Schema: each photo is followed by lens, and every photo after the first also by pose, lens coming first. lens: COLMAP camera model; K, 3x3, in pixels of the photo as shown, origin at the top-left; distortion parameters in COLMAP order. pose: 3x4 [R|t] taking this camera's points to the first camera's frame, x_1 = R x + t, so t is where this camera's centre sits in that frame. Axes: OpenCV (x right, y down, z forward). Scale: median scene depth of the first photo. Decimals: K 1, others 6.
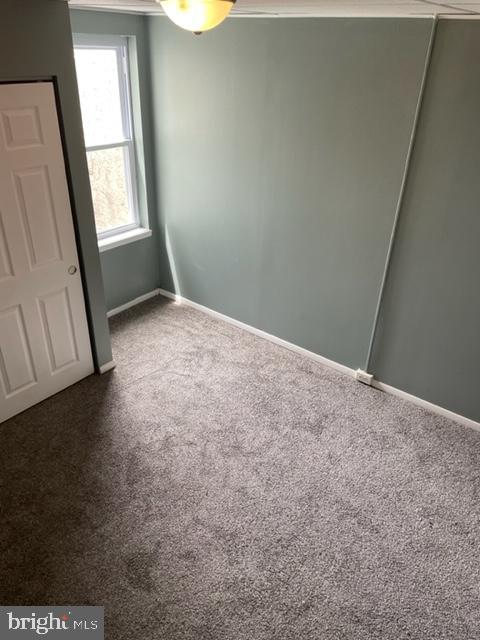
lens RADIAL K [[478.0, 0, 240.0], [0, 478.0, 320.0], [0, 0, 1]] dist [0.095548, -0.123018]
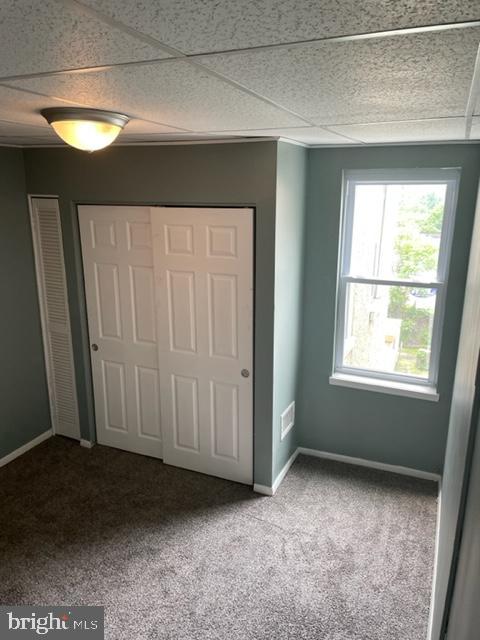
lens RADIAL K [[478.0, 0, 240.0], [0, 478.0, 320.0], [0, 0, 1]] dist [0.095548, -0.123018]
pose [[0.241861, 0.207508, -0.947863, 0.541382], [-0.472389, 0.878463, 0.071777, -0.241542], [0.847556, 0.430400, 0.310490, 0.545818]]
